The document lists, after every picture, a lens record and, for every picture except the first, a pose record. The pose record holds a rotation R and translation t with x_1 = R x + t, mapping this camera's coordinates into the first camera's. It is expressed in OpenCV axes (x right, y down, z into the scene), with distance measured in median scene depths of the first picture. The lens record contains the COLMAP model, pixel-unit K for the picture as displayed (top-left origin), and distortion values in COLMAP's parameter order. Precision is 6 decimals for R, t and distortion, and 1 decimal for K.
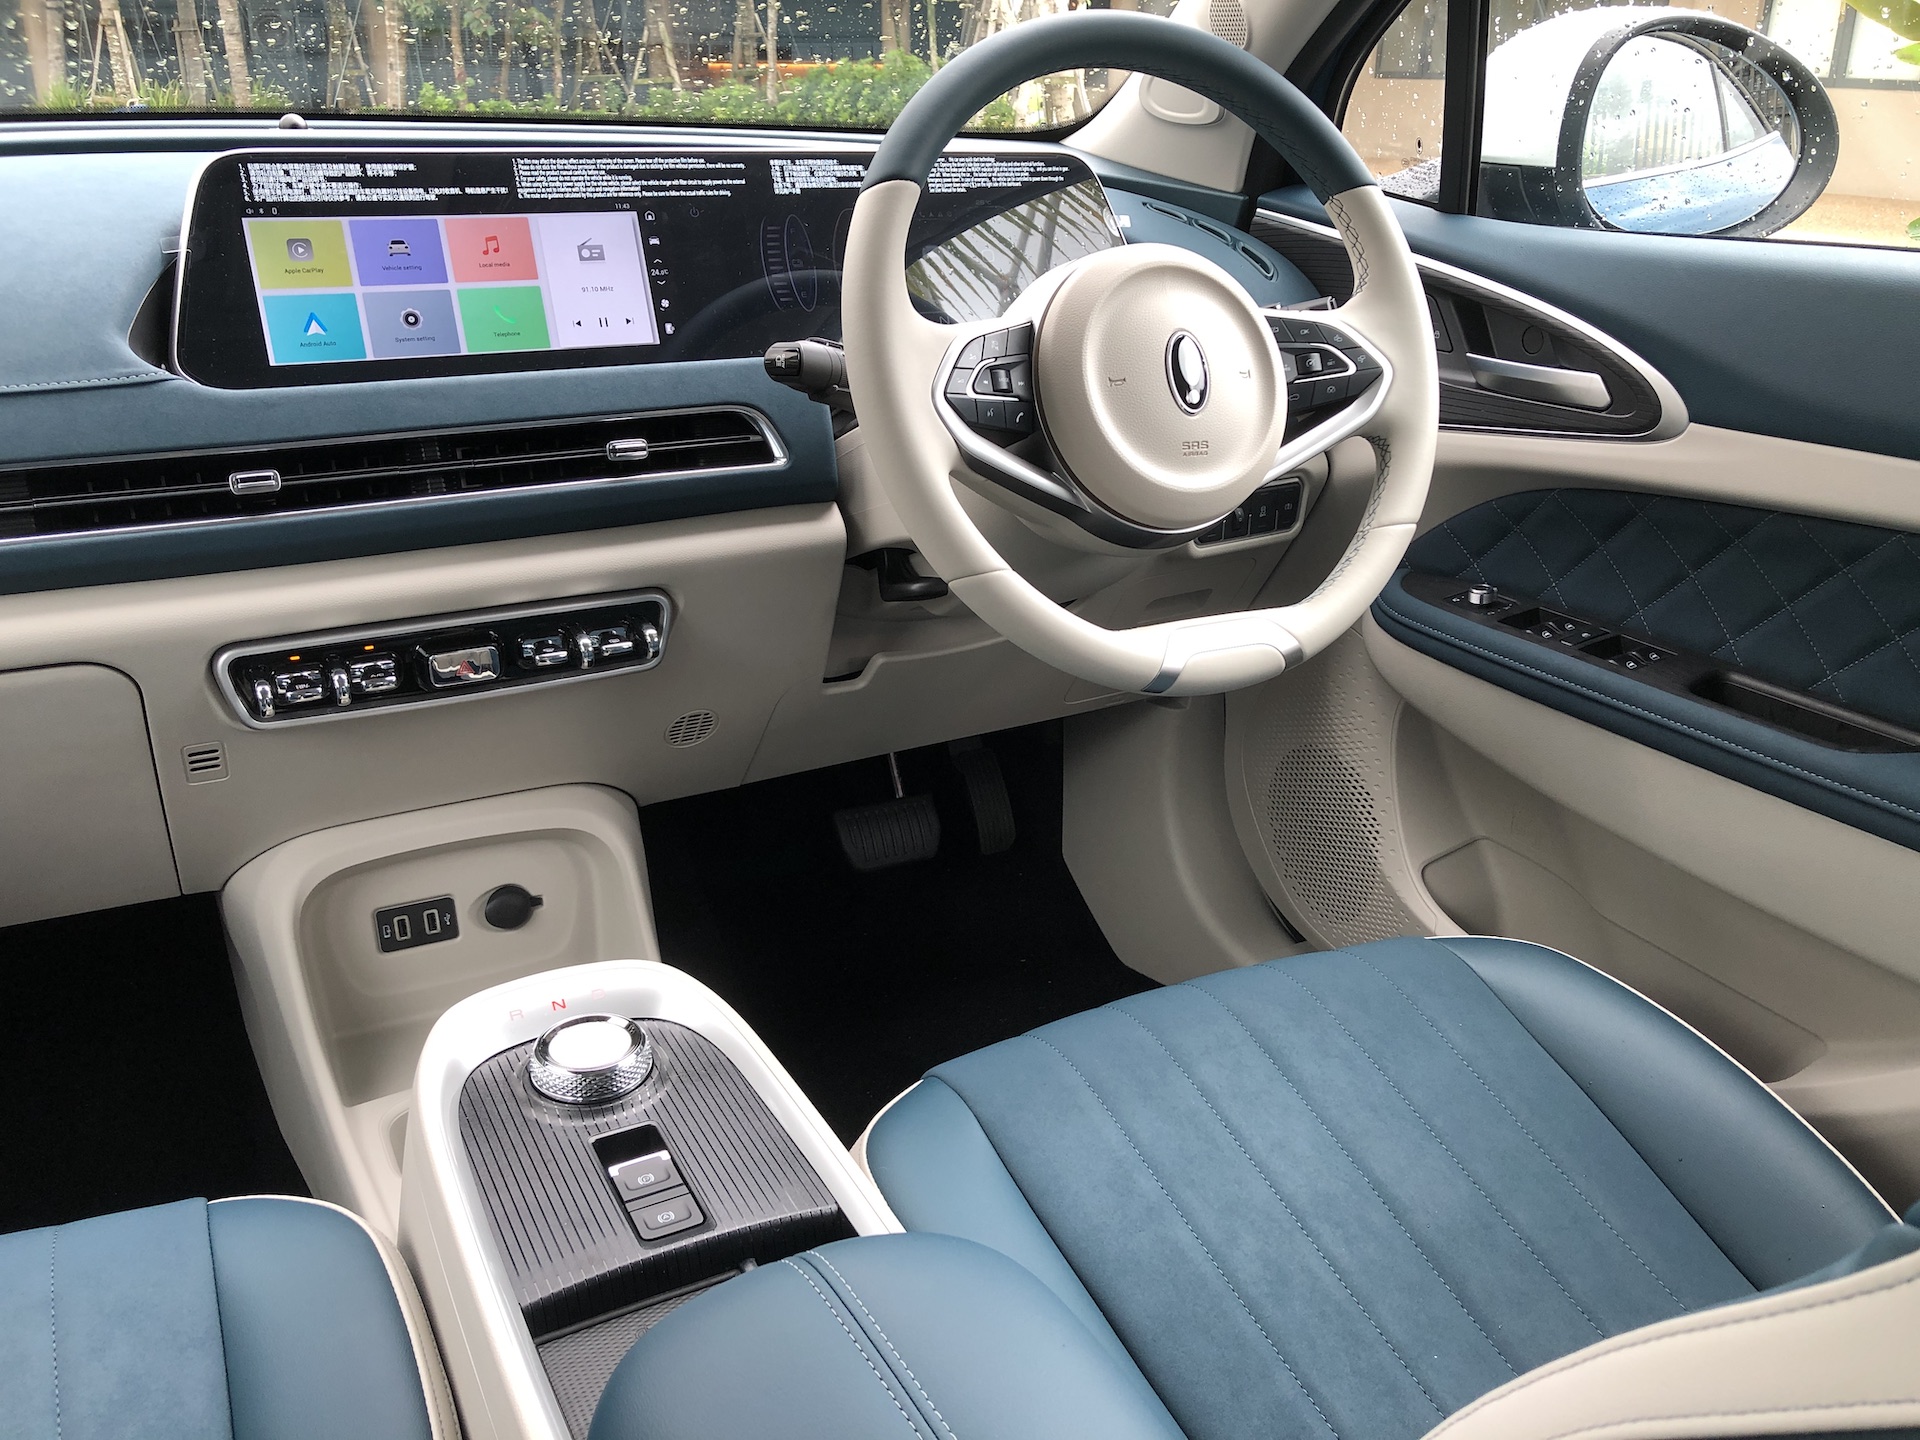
lens RADIAL K [[1586.4, 0, 977.0], [0, 1586.4, 724.8], [0, 0, 1]] dist [0.029229, -0.018496]
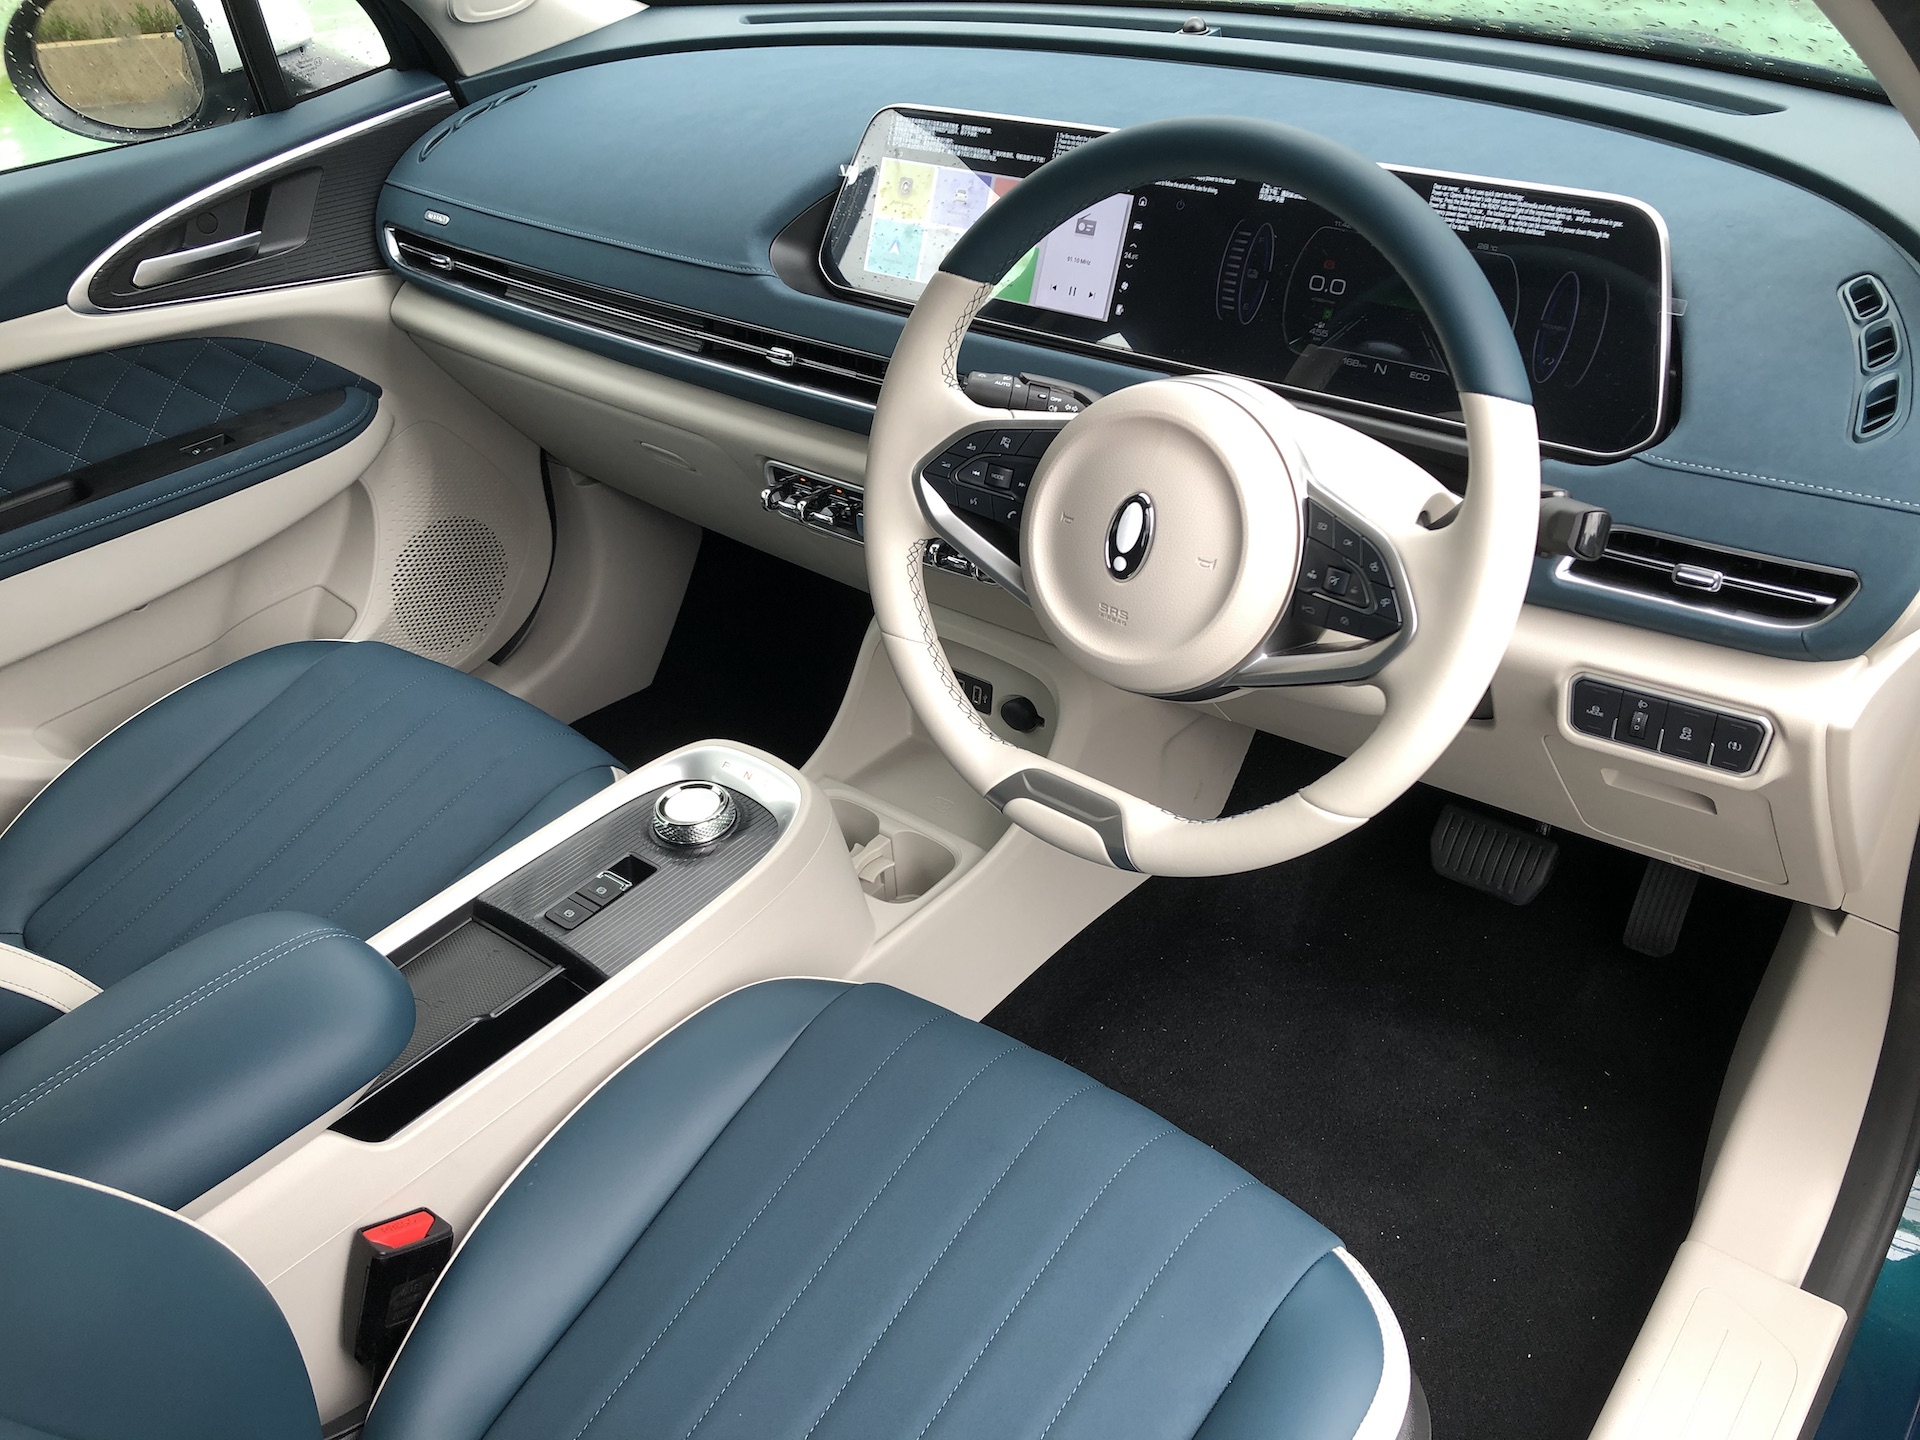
lens RADIAL K [[1586.4, 0, 951.9], [0, 1586.4, 724.6], [0, 0, 1]] dist [0.029229, -0.018496]
pose [[0.384245, 0.479553, -0.788914, 0.797549], [-0.285360, 0.874361, 0.392507, -0.417365], [0.878024, 0.074306, 0.472814, 0.431318]]
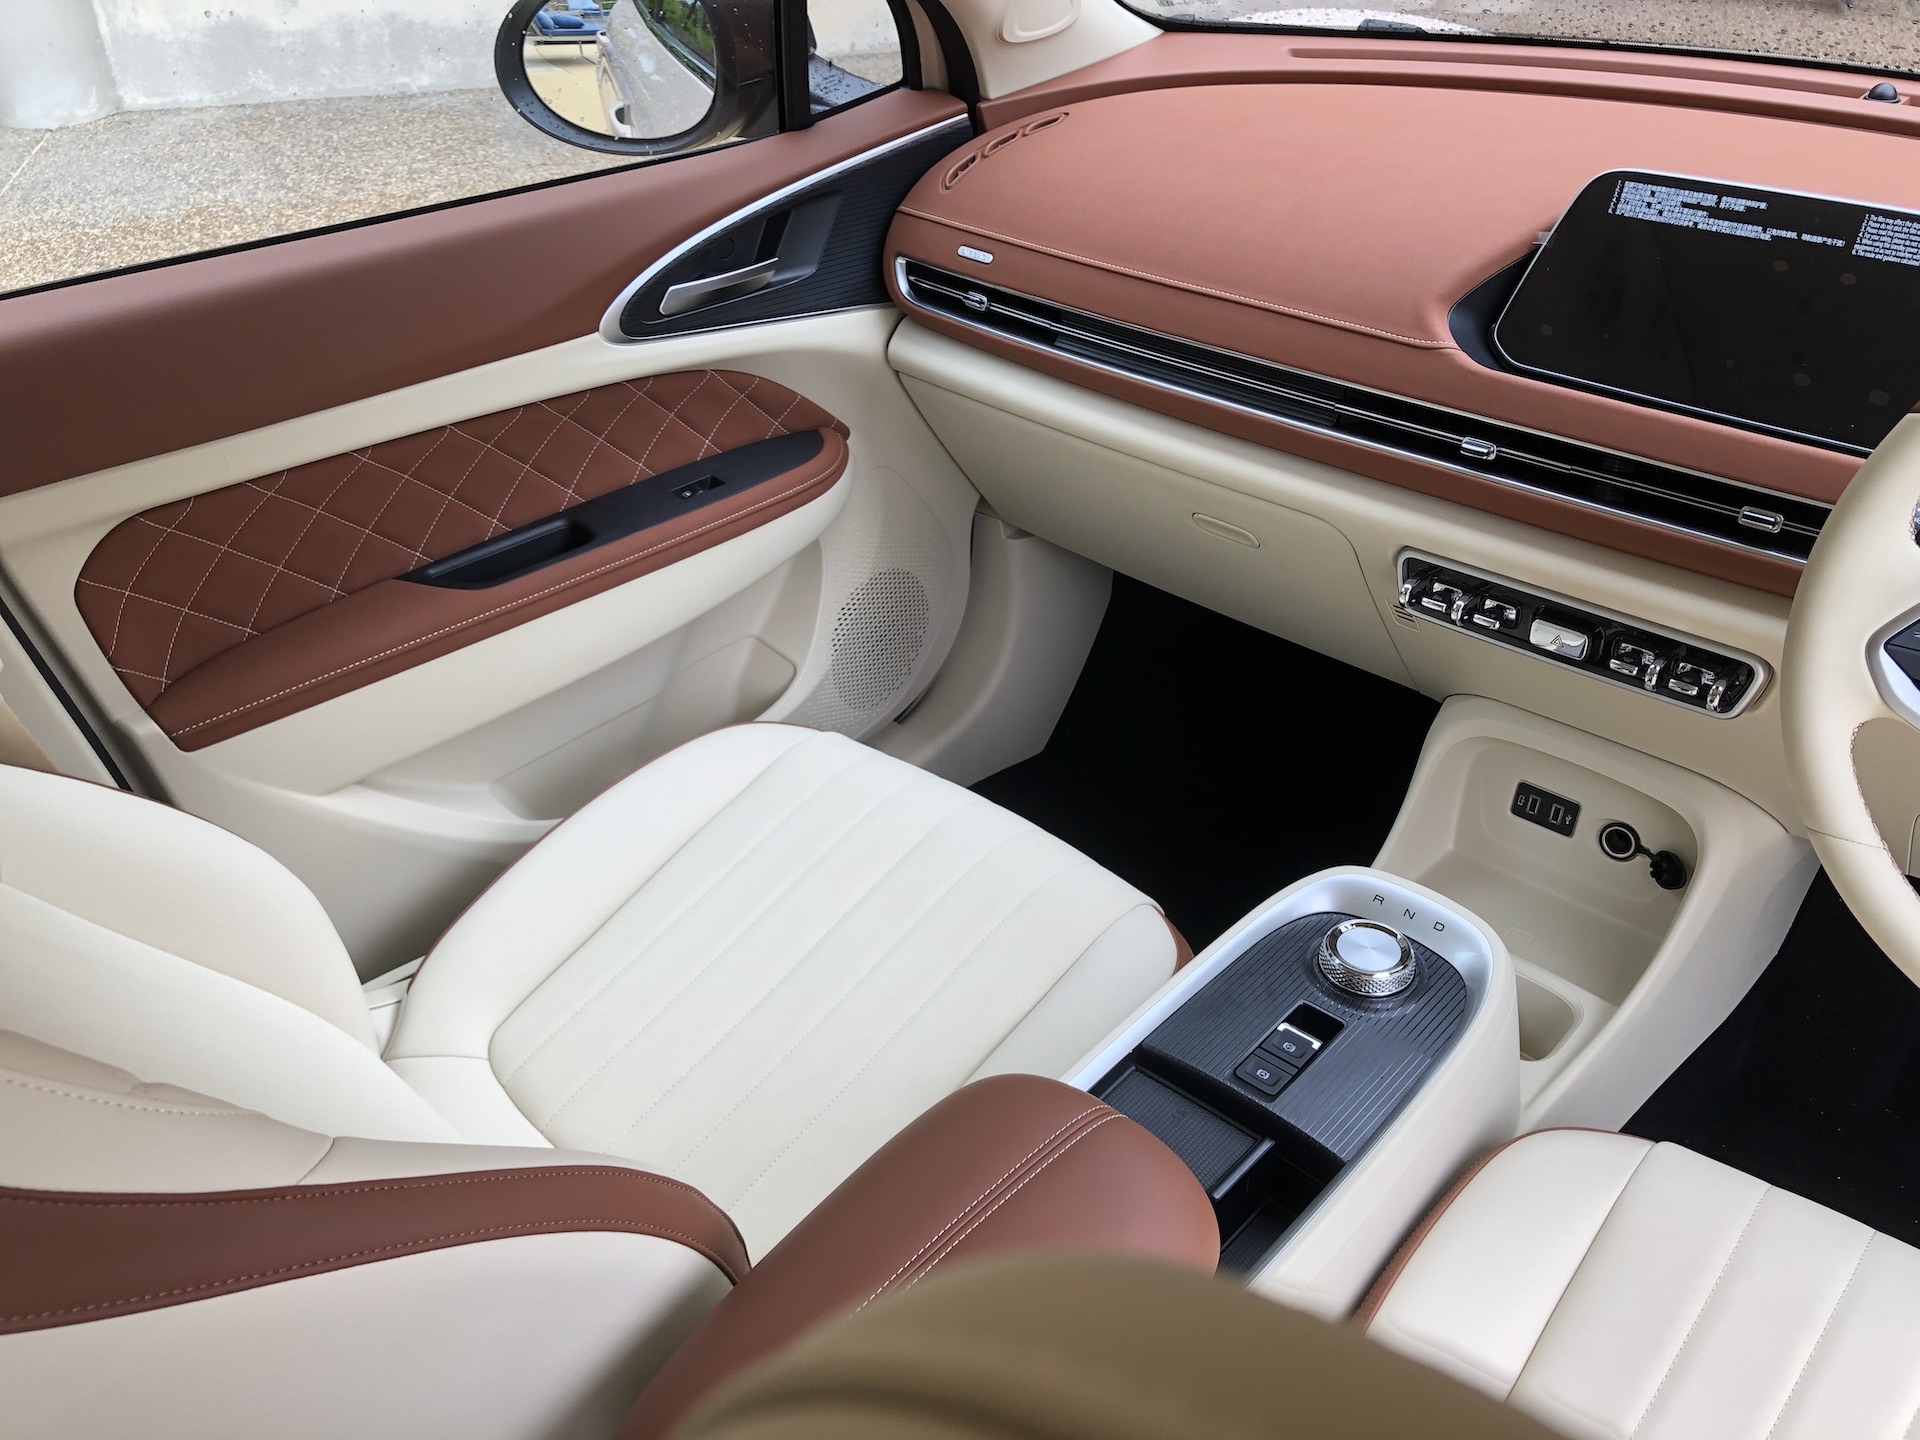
lens RADIAL K [[1586.4, 0, 980.4], [0, 1586.4, 725.8], [0, 0, 1]] dist [0.029229, -0.018496]
pose [[0.350518, 0.496007, -0.794427, 0.477453], [-0.334903, 0.858538, 0.388269, -0.287620], [0.874630, 0.129960, 0.467047, 0.088153]]
